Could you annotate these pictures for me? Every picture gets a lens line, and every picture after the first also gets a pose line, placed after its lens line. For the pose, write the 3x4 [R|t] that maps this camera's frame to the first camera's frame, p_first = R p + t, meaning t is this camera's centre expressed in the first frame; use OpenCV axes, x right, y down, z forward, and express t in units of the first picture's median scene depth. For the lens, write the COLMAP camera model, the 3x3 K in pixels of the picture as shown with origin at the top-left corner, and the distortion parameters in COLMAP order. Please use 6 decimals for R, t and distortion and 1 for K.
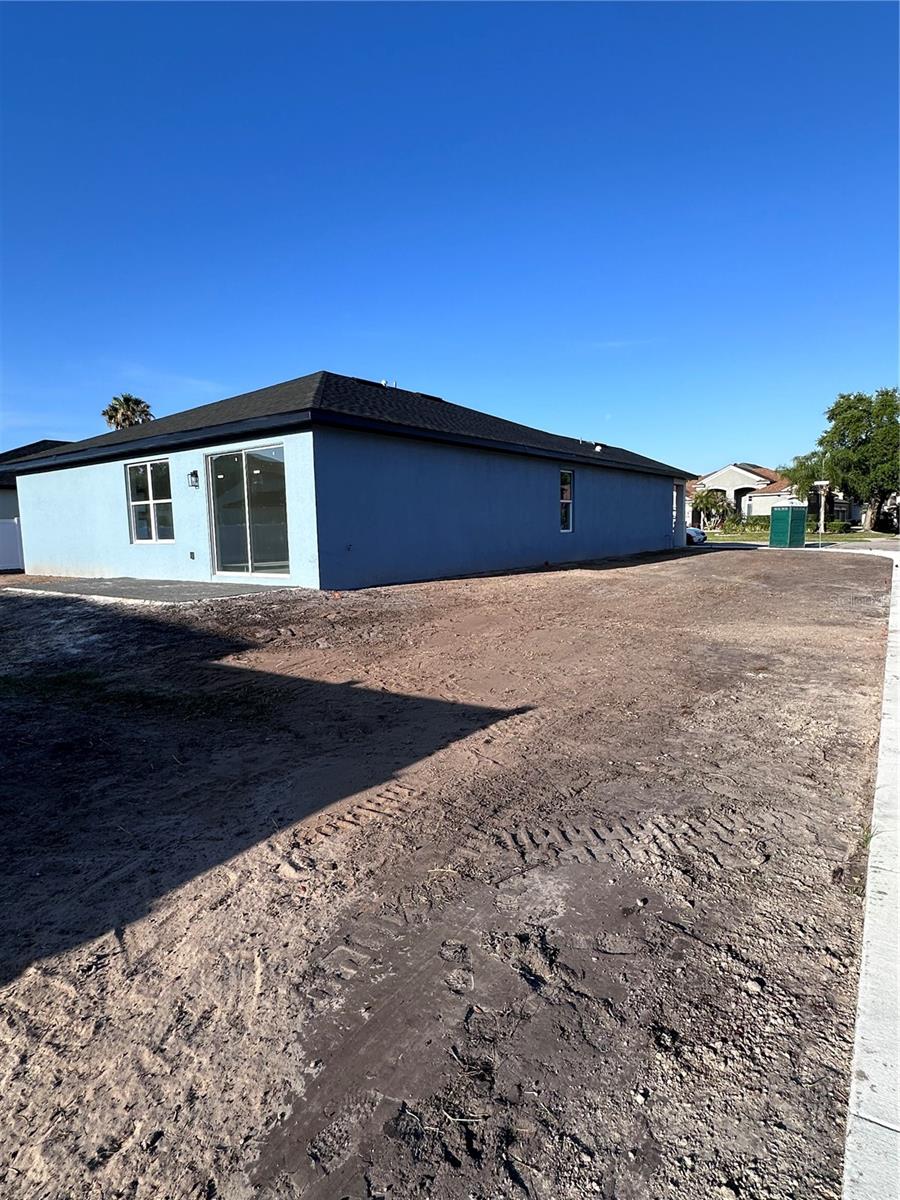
lens RADIAL K [[662.4, 0, 449.9], [0, 662.4, 603.0], [0, 0, 1]] dist [0.000968, -0.001399]
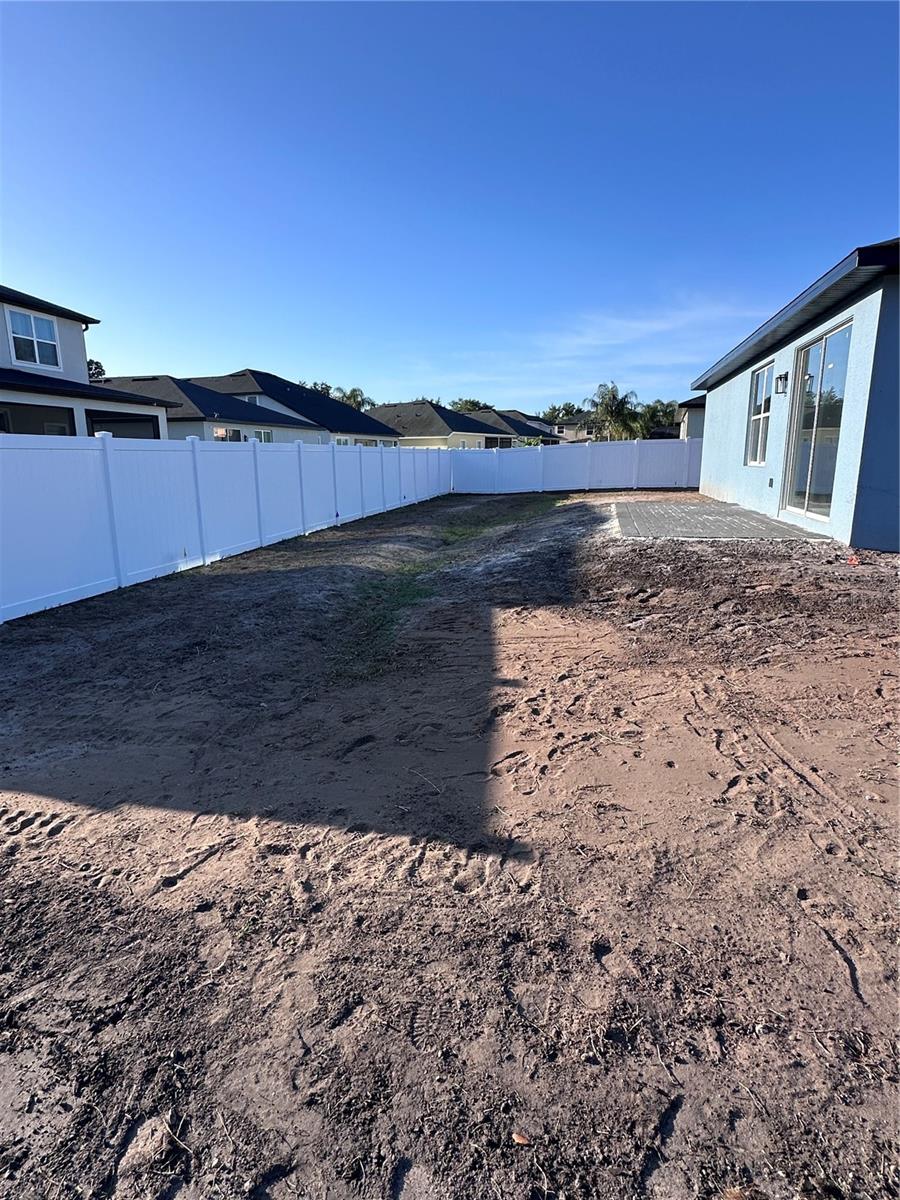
lens RADIAL K [[662.4, 0, 454.3], [0, 662.4, 599.5], [0, 0, 1]] dist [0.000968, -0.001399]
pose [[0.394376, 0.214572, -0.893547, 0.506312], [-0.110691, 0.976370, 0.185606, -0.099908], [0.912258, 0.025709, 0.408808, 0.815818]]
